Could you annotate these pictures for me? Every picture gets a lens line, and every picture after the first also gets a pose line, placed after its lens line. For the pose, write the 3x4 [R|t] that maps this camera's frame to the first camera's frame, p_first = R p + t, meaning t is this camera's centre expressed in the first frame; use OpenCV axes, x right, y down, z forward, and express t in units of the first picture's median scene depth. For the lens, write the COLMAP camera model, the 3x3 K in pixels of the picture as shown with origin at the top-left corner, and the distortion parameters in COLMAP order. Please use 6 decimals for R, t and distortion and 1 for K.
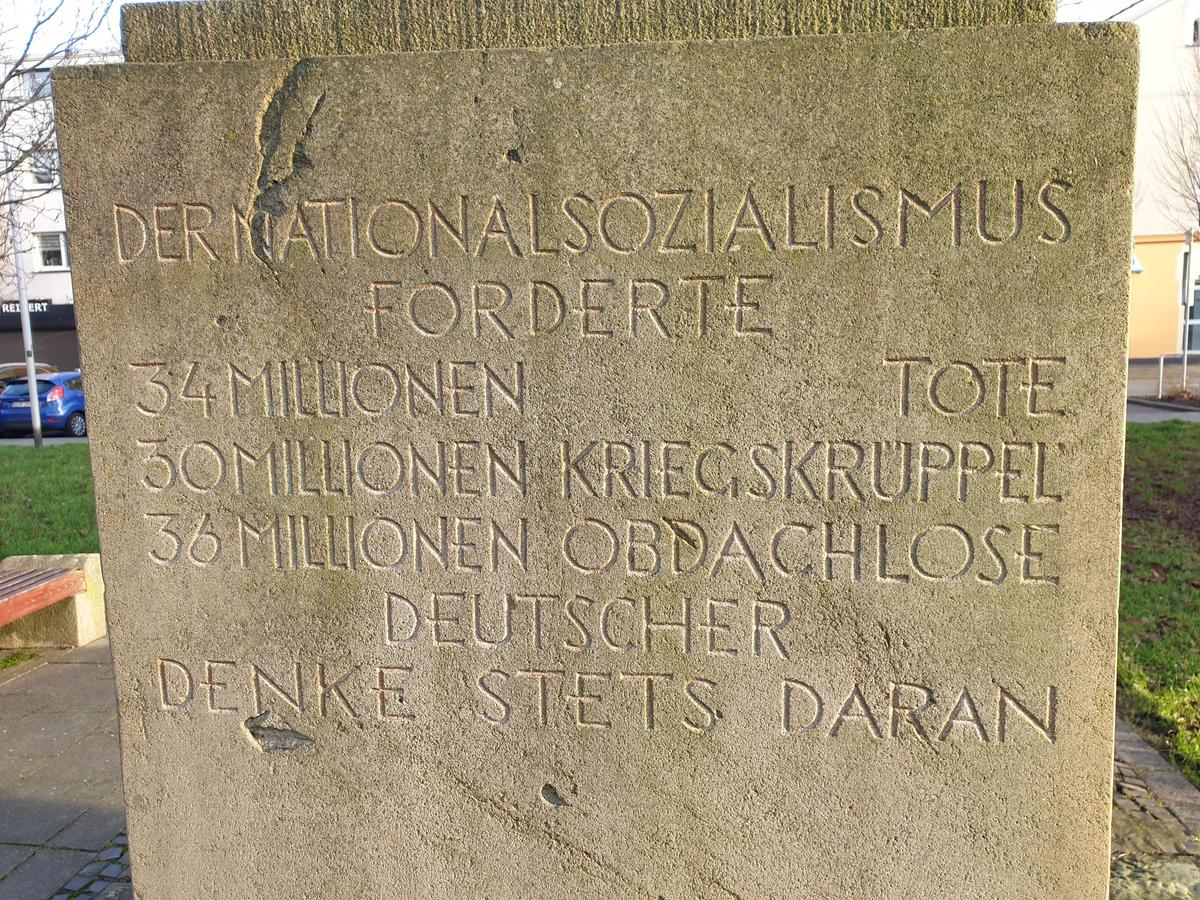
lens RADIAL K [[919.5, 0, 594.3], [0, 919.5, 450.0], [0, 0, 1]] dist [0.059499, -0.005149]
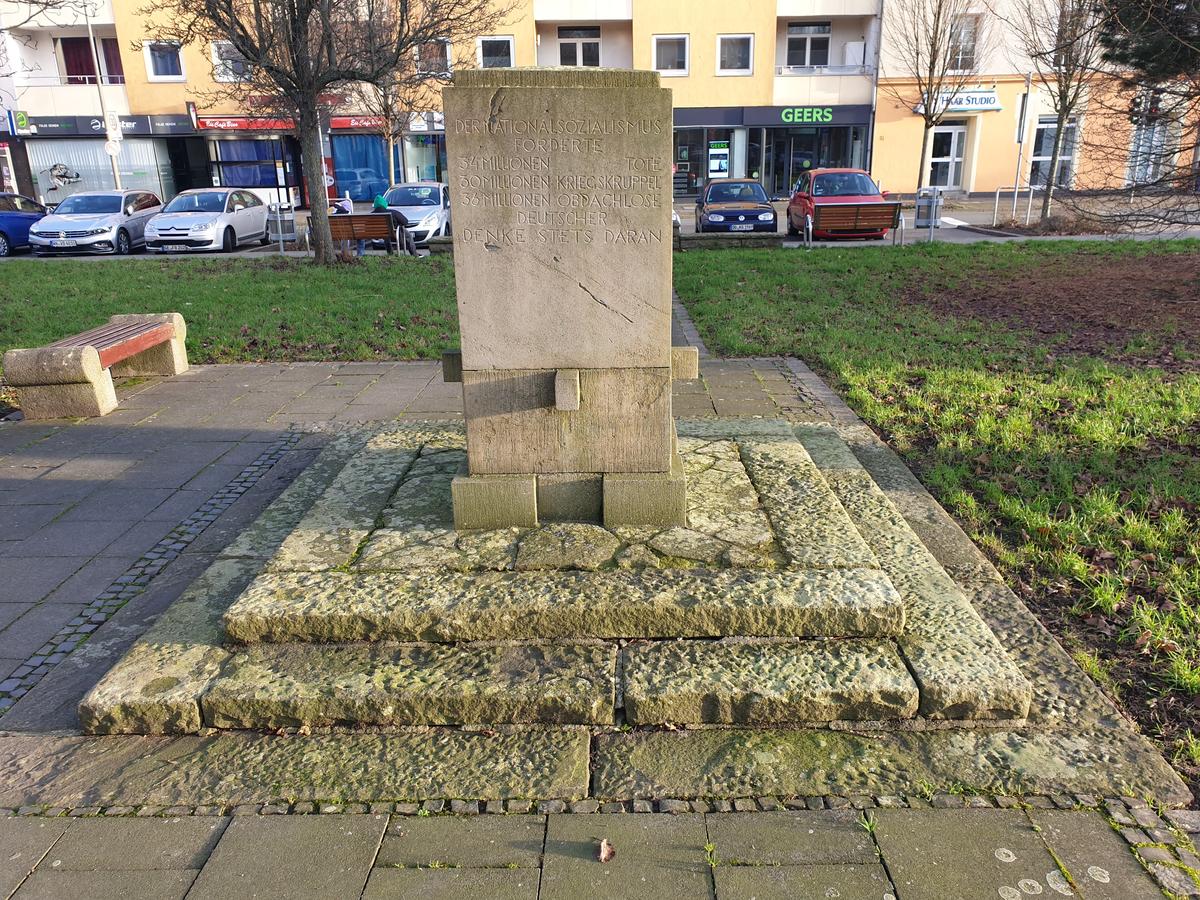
lens RADIAL K [[919.5, 0, 612.8], [0, 919.5, 455.3], [0, 0, 1]] dist [0.059499, -0.005149]
pose [[0.992499, -0.024630, 0.119744, -0.330724], [0.003002, 0.984110, 0.177534, 0.517142], [-0.122214, -0.175843, 0.976802, -3.598311]]
